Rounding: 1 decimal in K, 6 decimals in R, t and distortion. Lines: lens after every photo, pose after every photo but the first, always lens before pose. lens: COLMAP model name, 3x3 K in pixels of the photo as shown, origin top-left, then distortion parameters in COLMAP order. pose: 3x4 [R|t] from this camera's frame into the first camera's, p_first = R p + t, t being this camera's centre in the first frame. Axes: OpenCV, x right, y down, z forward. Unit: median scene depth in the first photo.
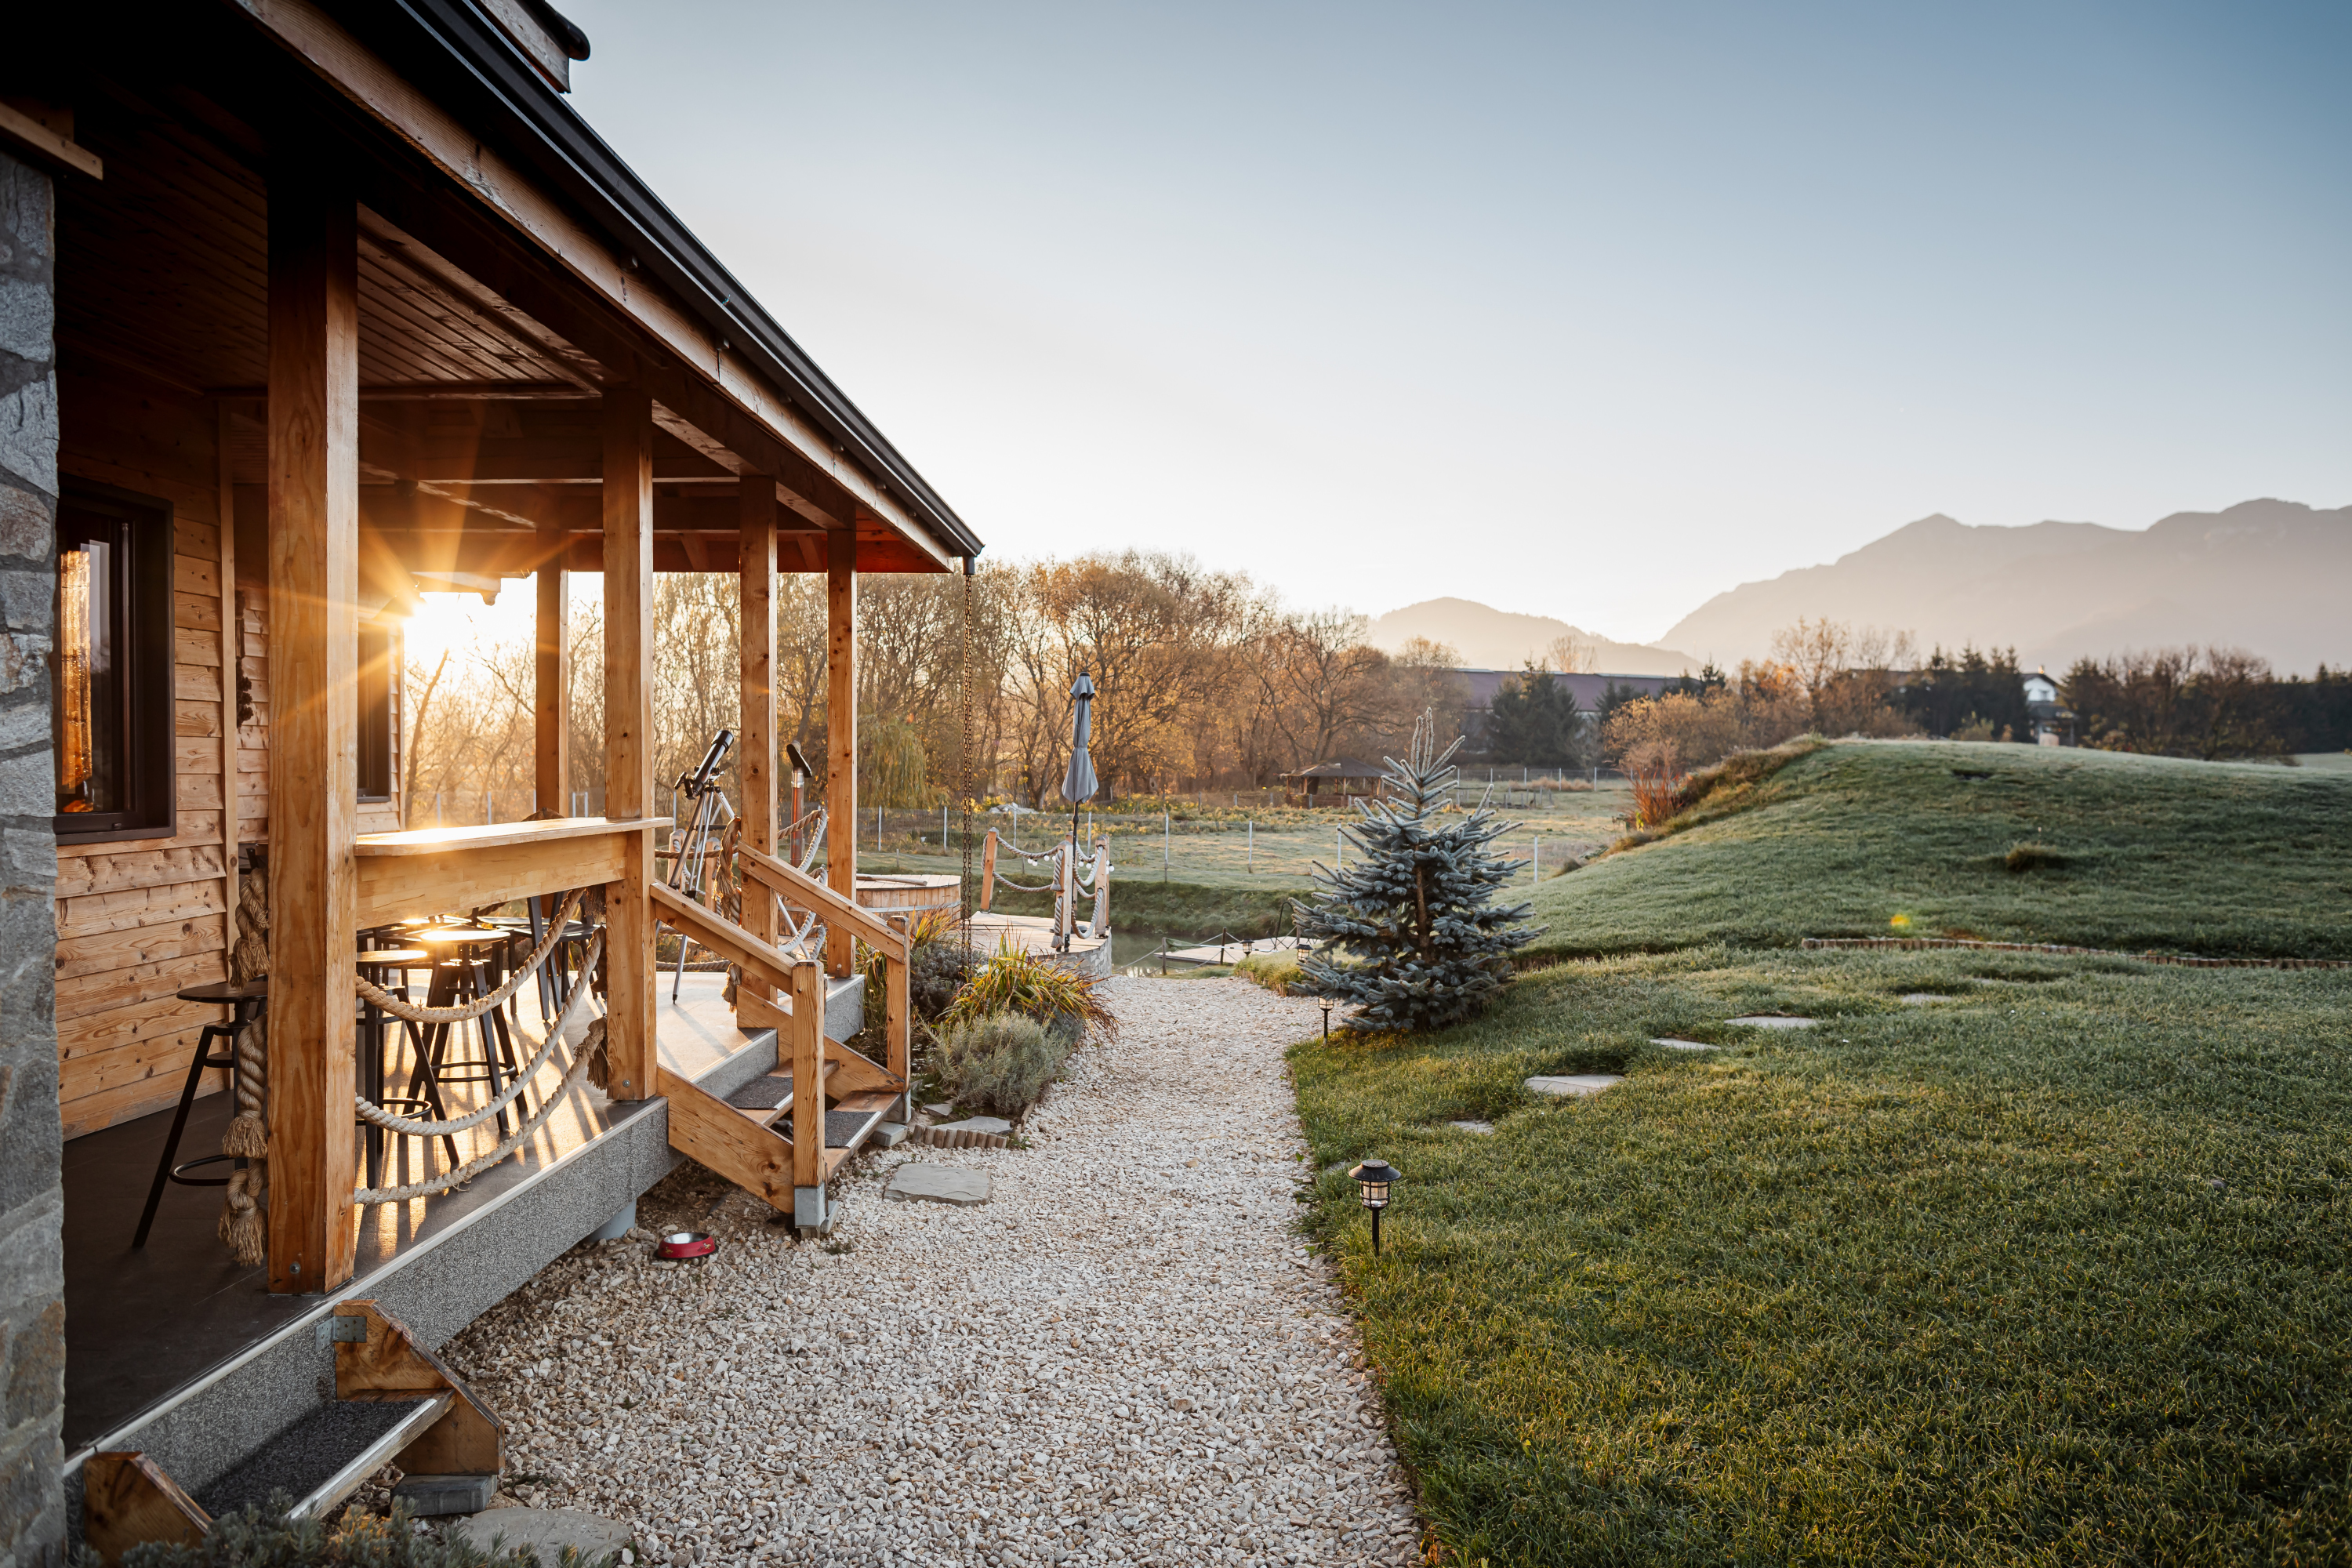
lens RADIAL K [[1648.5, 0, 1176.0], [0, 1648.5, 784.0], [0, 0, 1]] dist [0.001730, 0.000106]
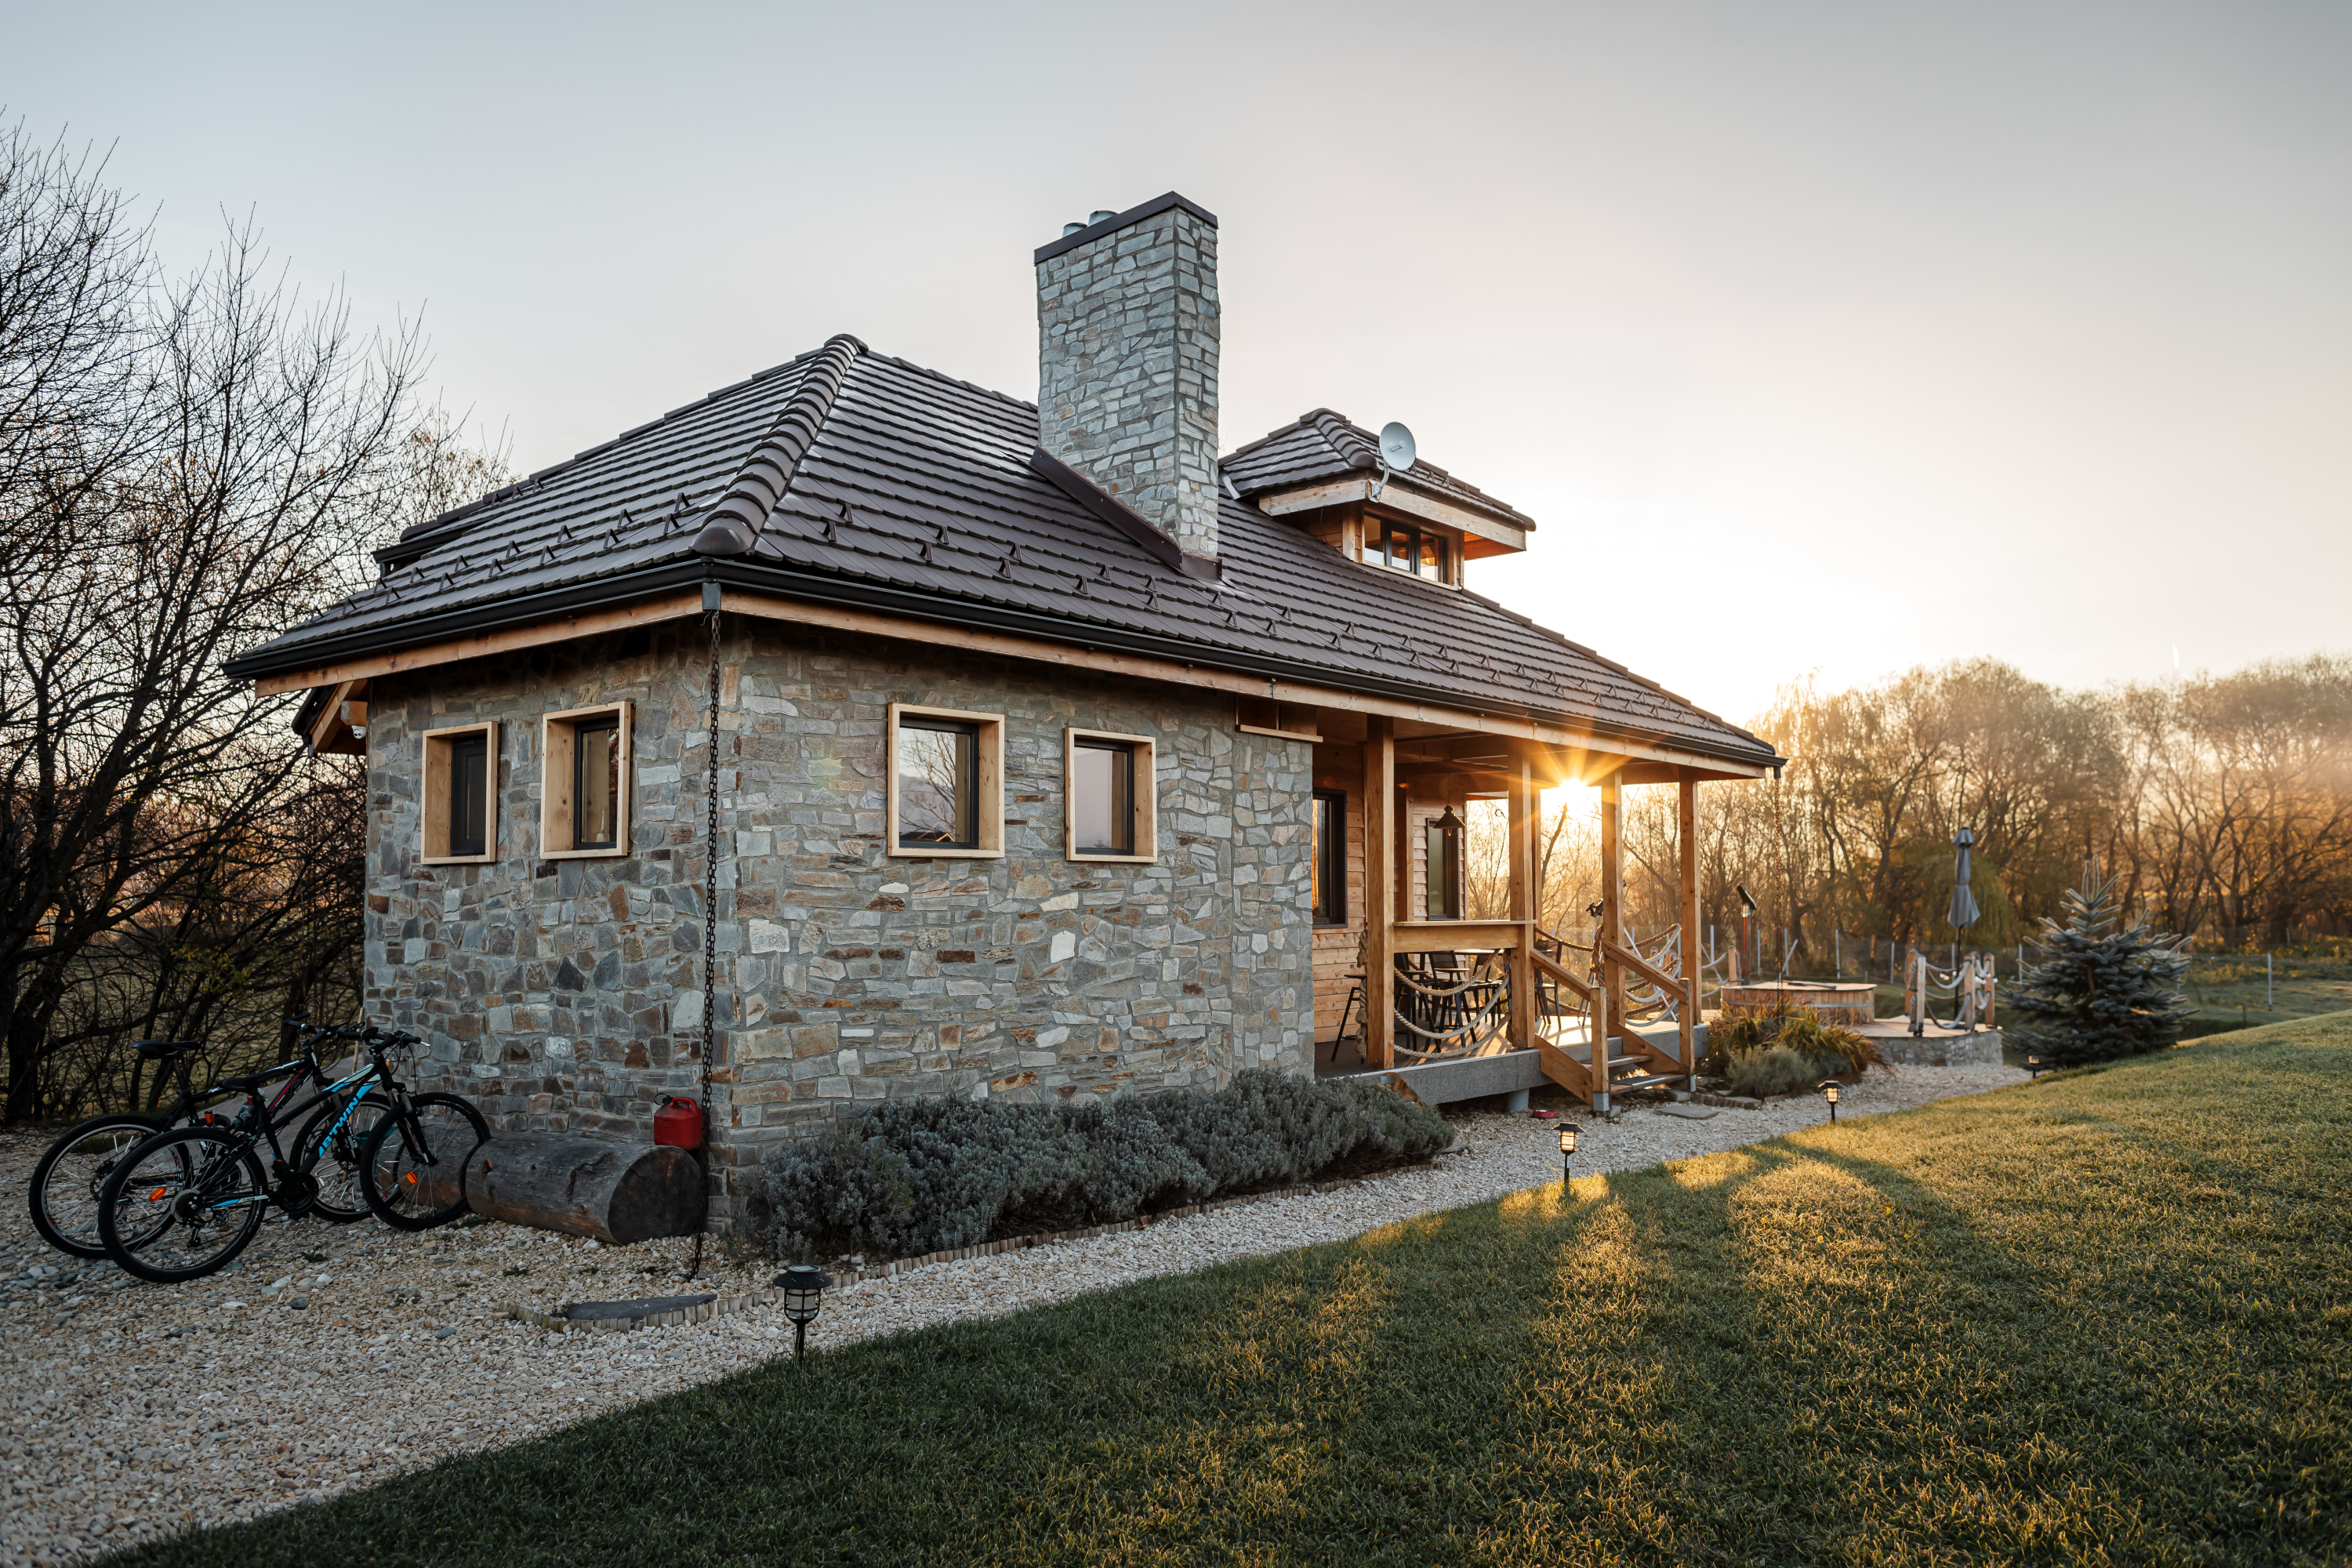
lens RADIAL K [[1634.7, 0, 1192.6], [0, 1634.7, 851.5], [0, 0, 1]] dist [0.006189, 0.002513]
pose [[0.793203, -0.026897, -0.608362, 0.050835], [-0.001100, 0.998959, -0.045600, 0.002208], [0.608956, 0.036839, 0.792348, -0.078544]]
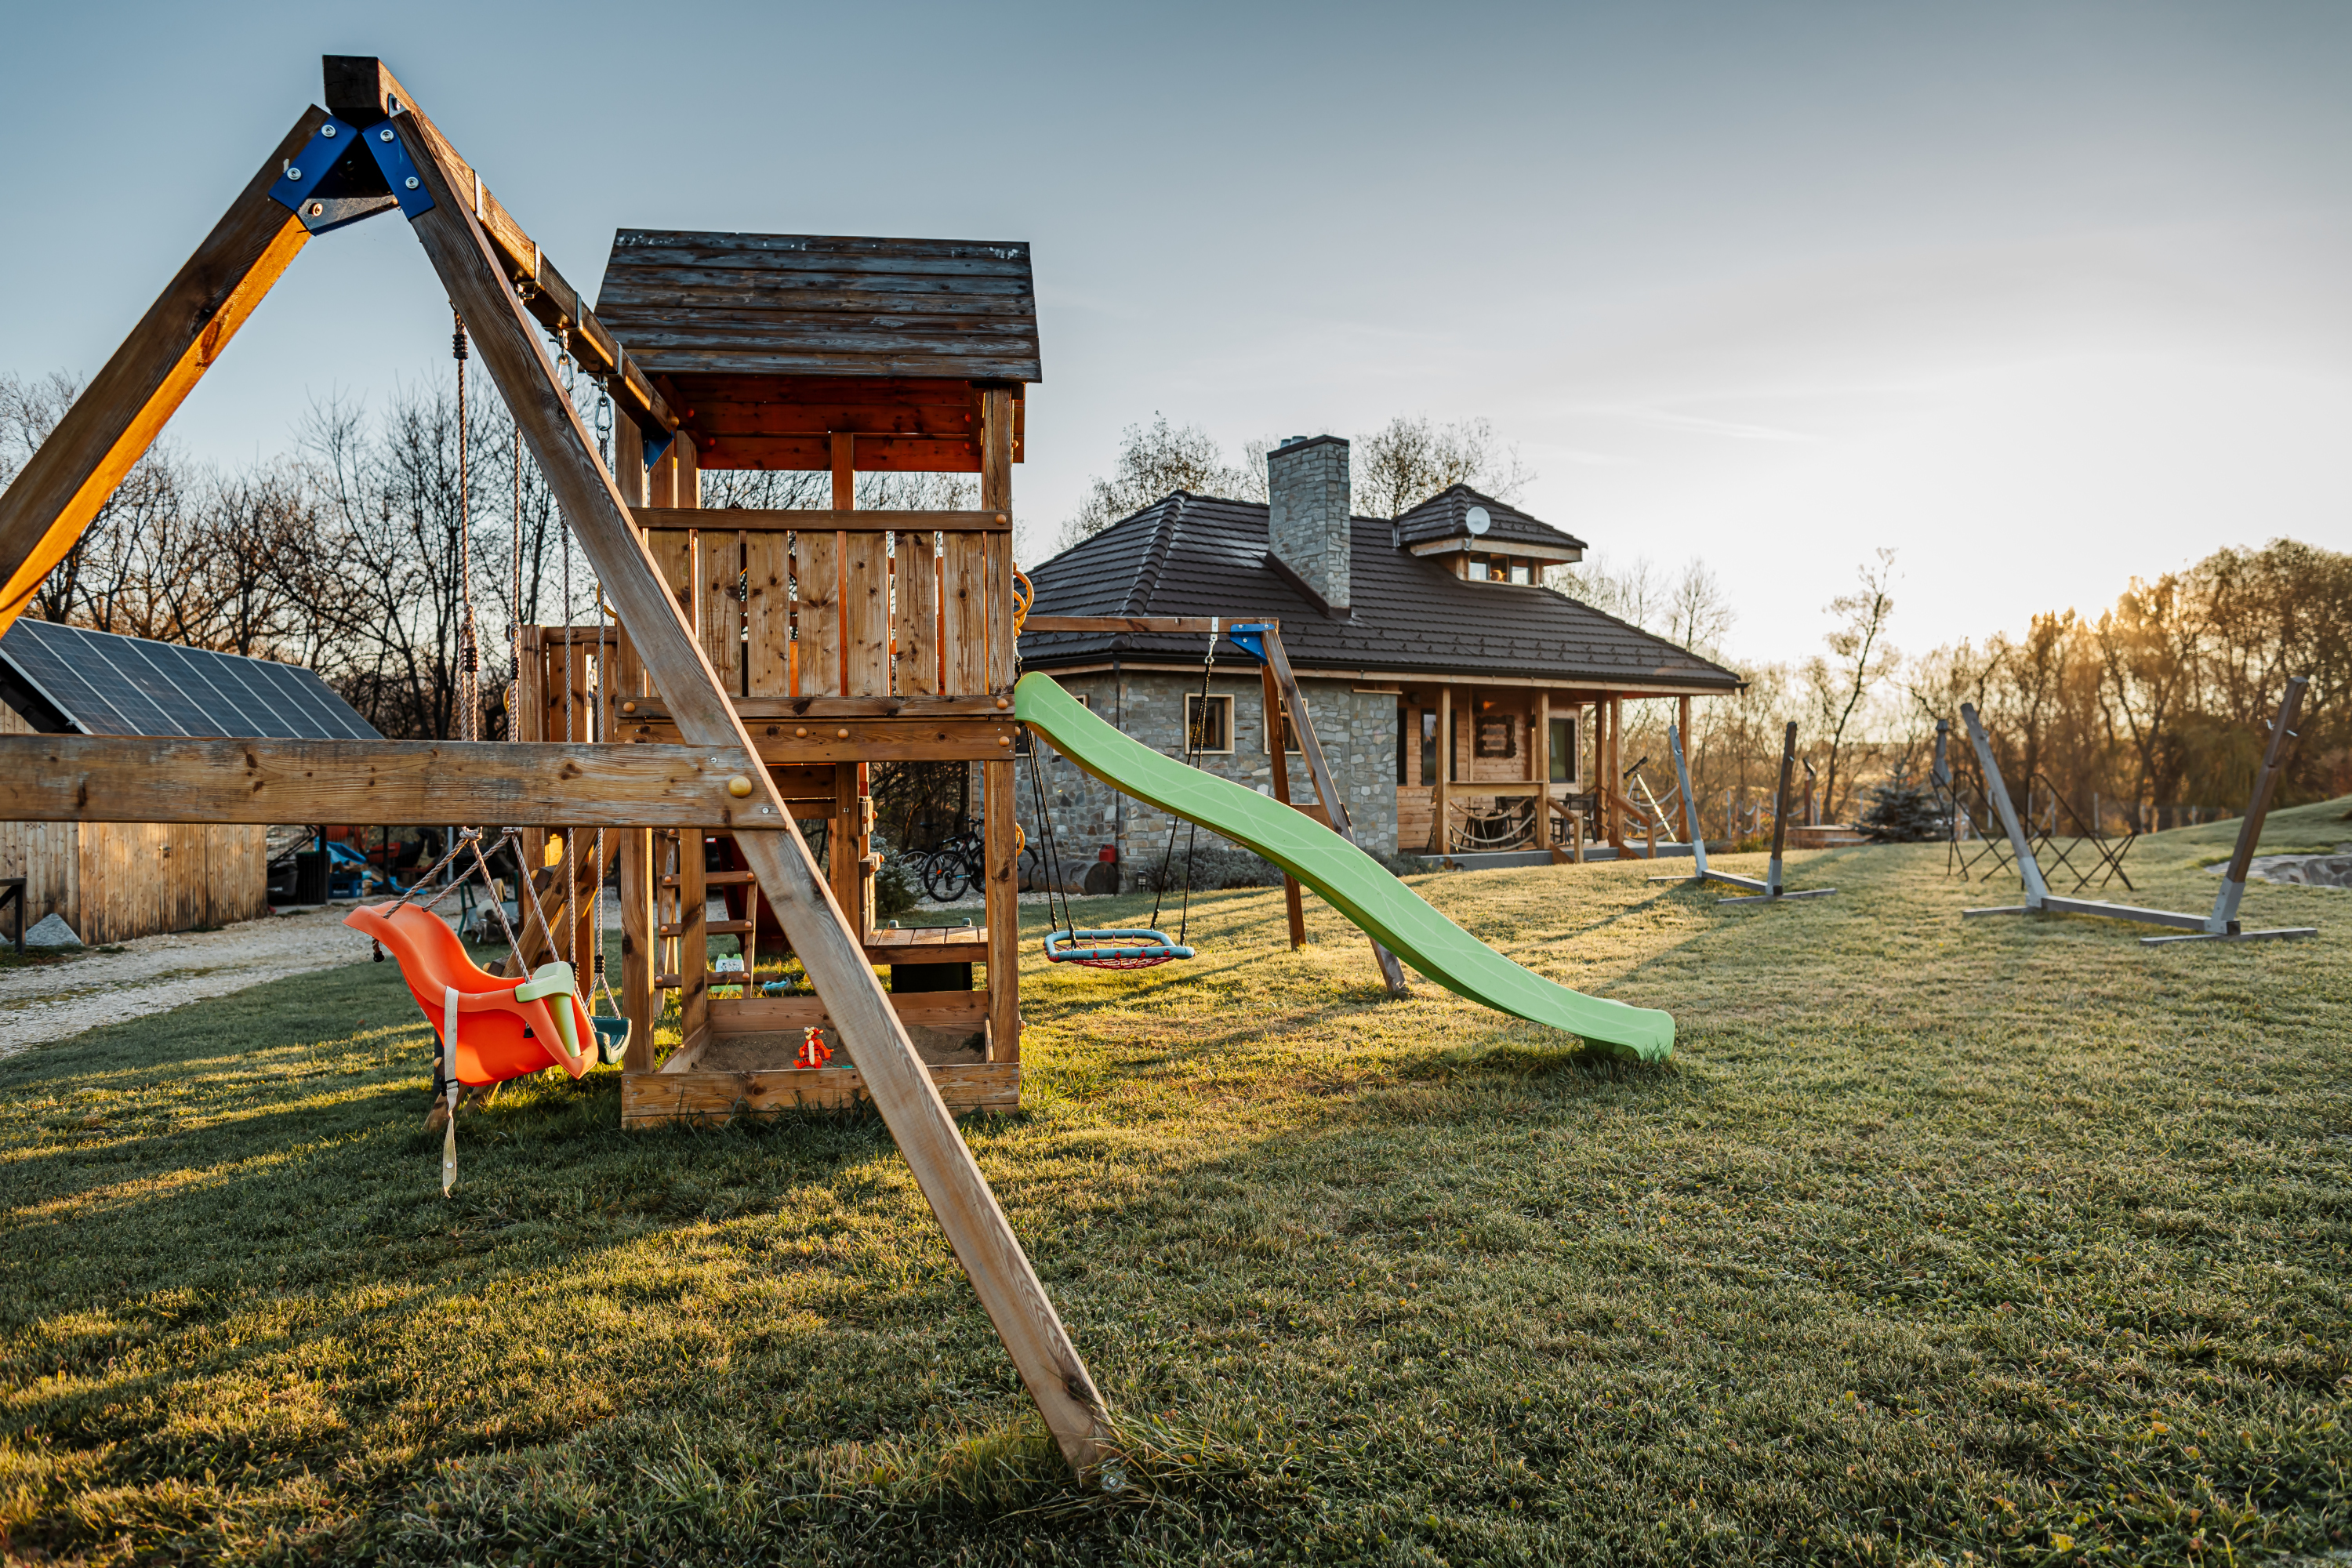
lens RADIAL K [[1634.7, 0, 1192.6], [0, 1634.7, 851.5], [0, 0, 1]] dist [0.006189, 0.002513]
pose [[0.620251, 0.029792, -0.783838, 0.184053], [-0.002510, 0.999349, 0.035997, 0.004060], [0.784400, -0.020360, 0.619921, -0.173529]]
